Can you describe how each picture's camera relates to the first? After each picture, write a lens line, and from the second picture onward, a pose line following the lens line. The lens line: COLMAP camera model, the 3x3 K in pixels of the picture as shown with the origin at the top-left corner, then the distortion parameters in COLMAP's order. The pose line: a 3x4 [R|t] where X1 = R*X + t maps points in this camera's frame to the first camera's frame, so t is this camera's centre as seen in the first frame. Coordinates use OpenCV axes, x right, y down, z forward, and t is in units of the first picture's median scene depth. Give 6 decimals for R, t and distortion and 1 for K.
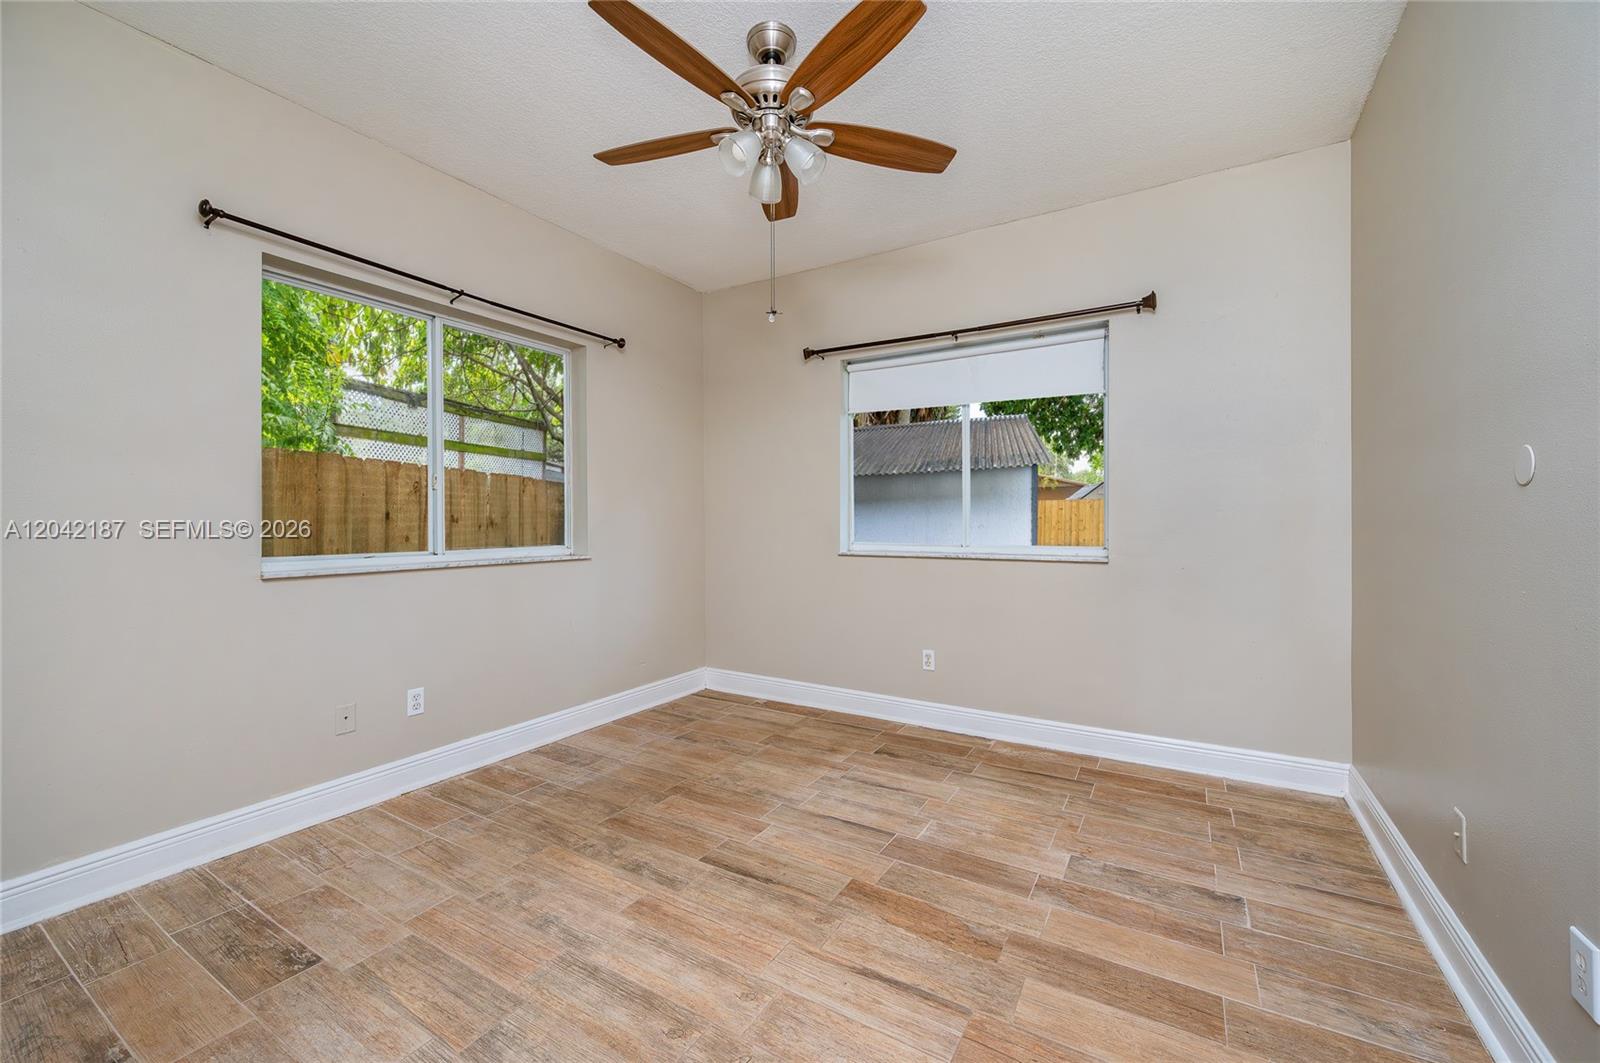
lens RADIAL K [[645.0, 0, 796.8], [0, 645.0, 524.7], [0, 0, 1]] dist [-0.000868, -0.000033]
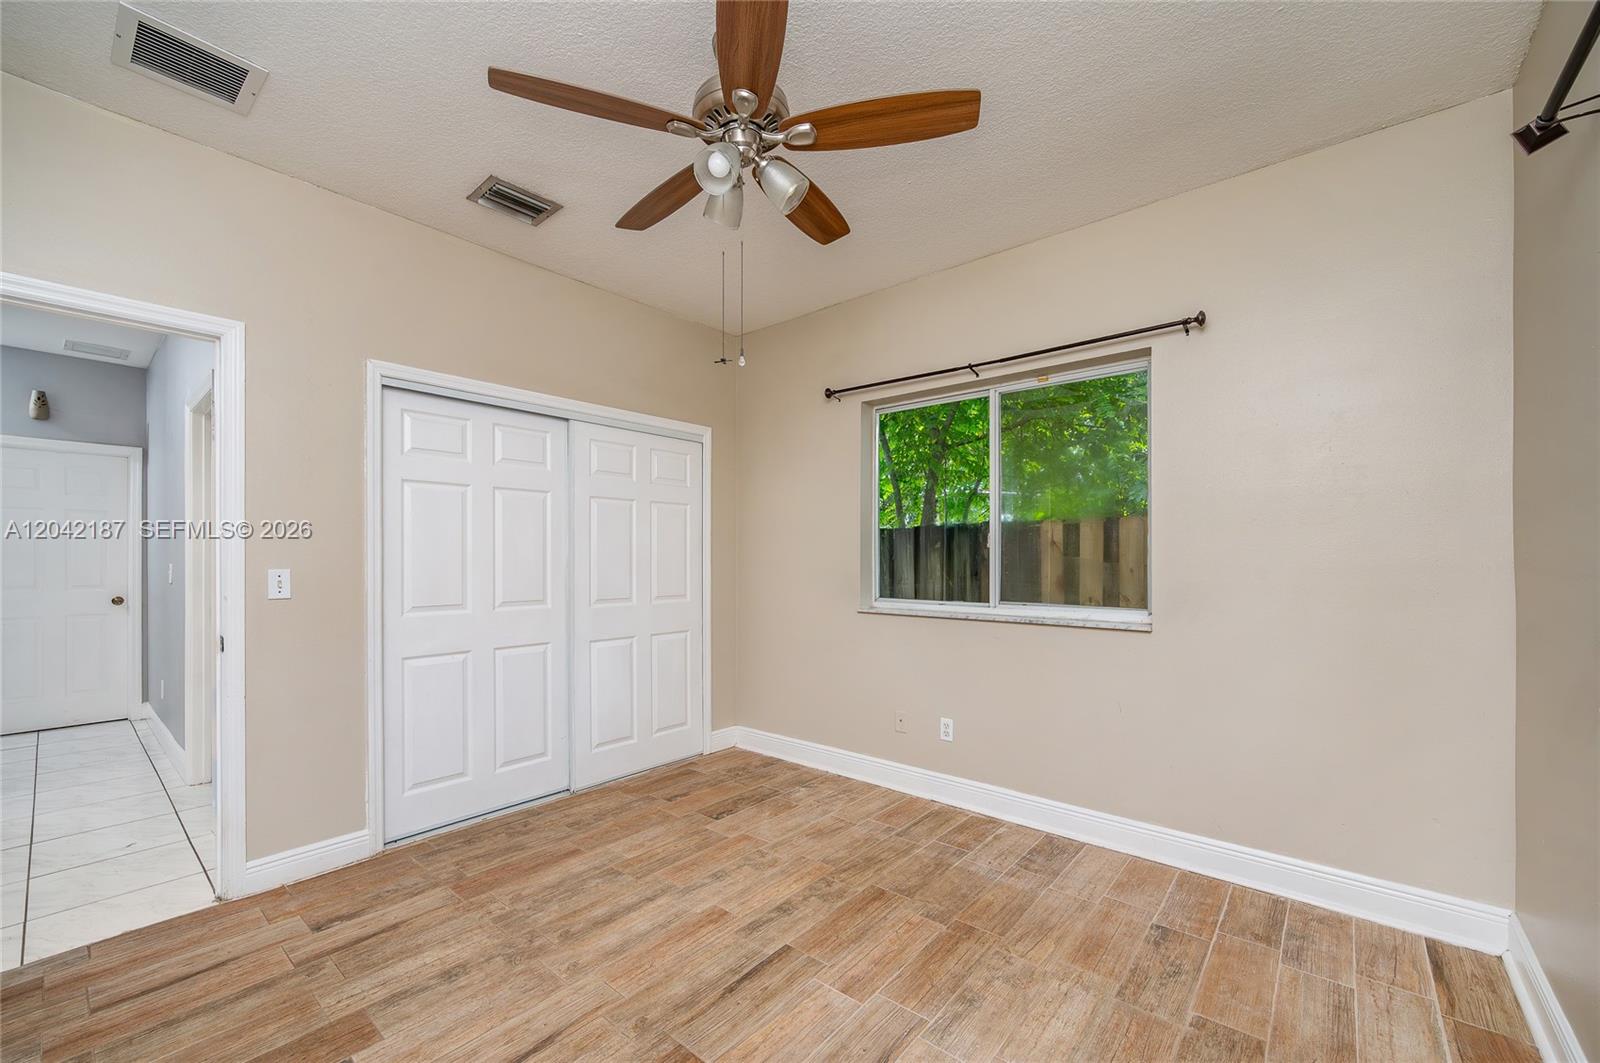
lens RADIAL K [[645.0, 0, 789.3], [0, 645.0, 551.0], [0, 0, 1]] dist [-0.000868, -0.000033]
pose [[-0.168252, -0.007168, -0.985718, 0.667016], [-0.005450, 0.999965, -0.006342, -0.045021], [0.985729, 0.004306, -0.168285, 0.983588]]
